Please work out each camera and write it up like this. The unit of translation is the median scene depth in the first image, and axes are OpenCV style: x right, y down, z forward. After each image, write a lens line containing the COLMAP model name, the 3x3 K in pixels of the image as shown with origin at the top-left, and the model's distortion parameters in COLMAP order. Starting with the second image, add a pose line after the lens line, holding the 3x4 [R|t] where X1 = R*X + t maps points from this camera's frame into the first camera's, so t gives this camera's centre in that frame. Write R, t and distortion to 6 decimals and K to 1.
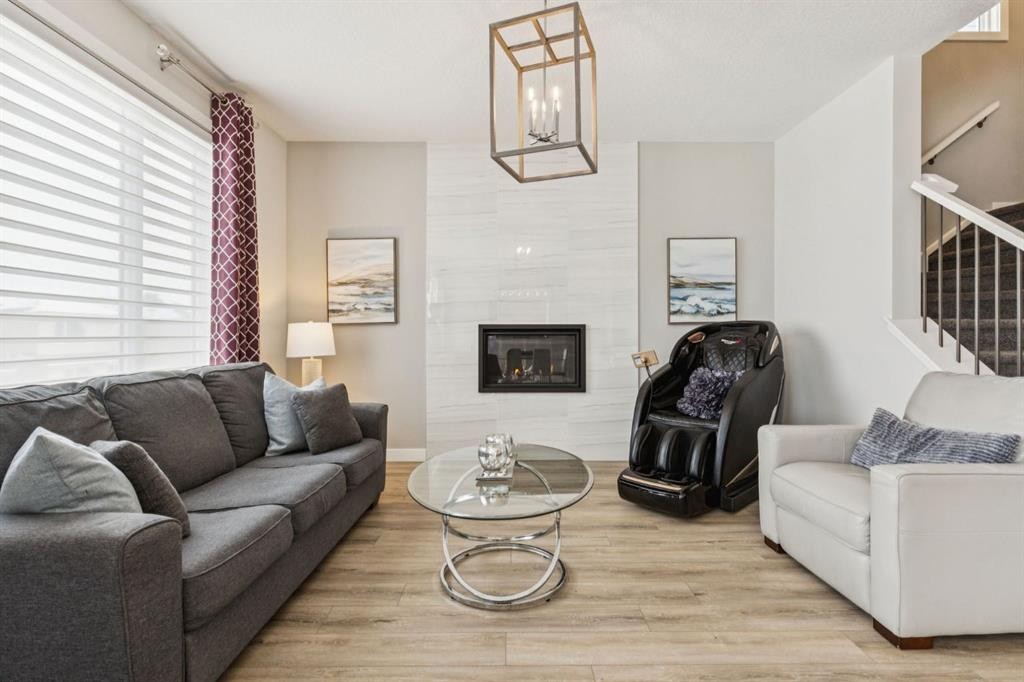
lens RADIAL K [[488.8, 0, 512.7], [0, 488.8, 333.0], [0, 0, 1]] dist [-0.003744, -0.000306]
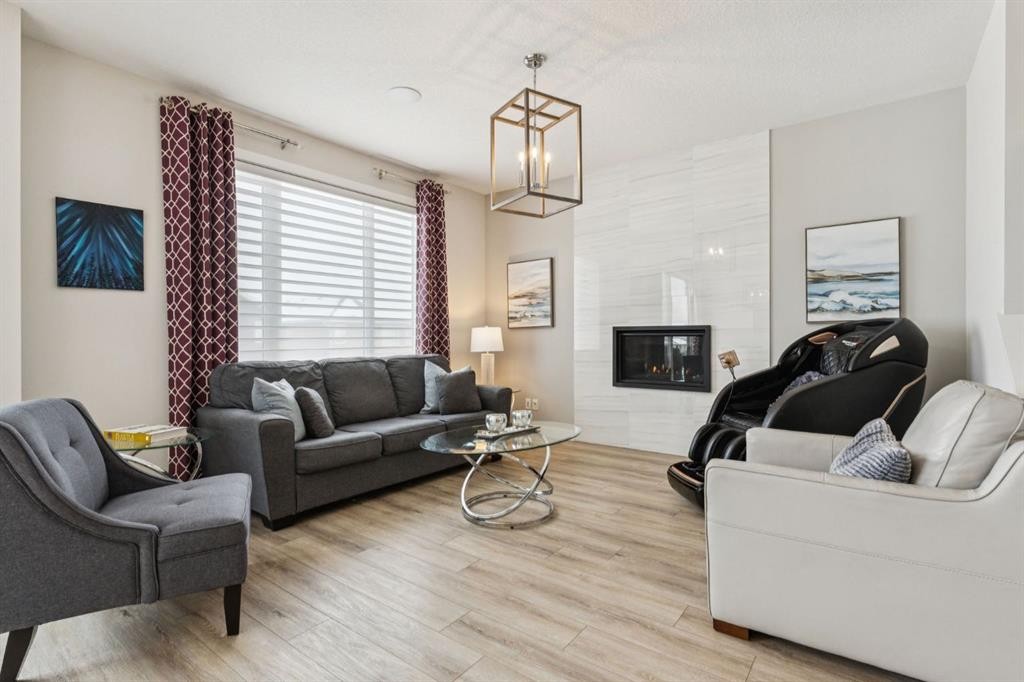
lens RADIAL K [[488.8, 0, 512.7], [0, 488.8, 333.0], [0, 0, 1]] dist [-0.003744, -0.000306]
pose [[0.796791, -0.005872, -0.604227, 0.484040], [0.004757, 0.999983, -0.003446, -0.000056], [0.604236, -0.000129, 0.796805, -0.053725]]
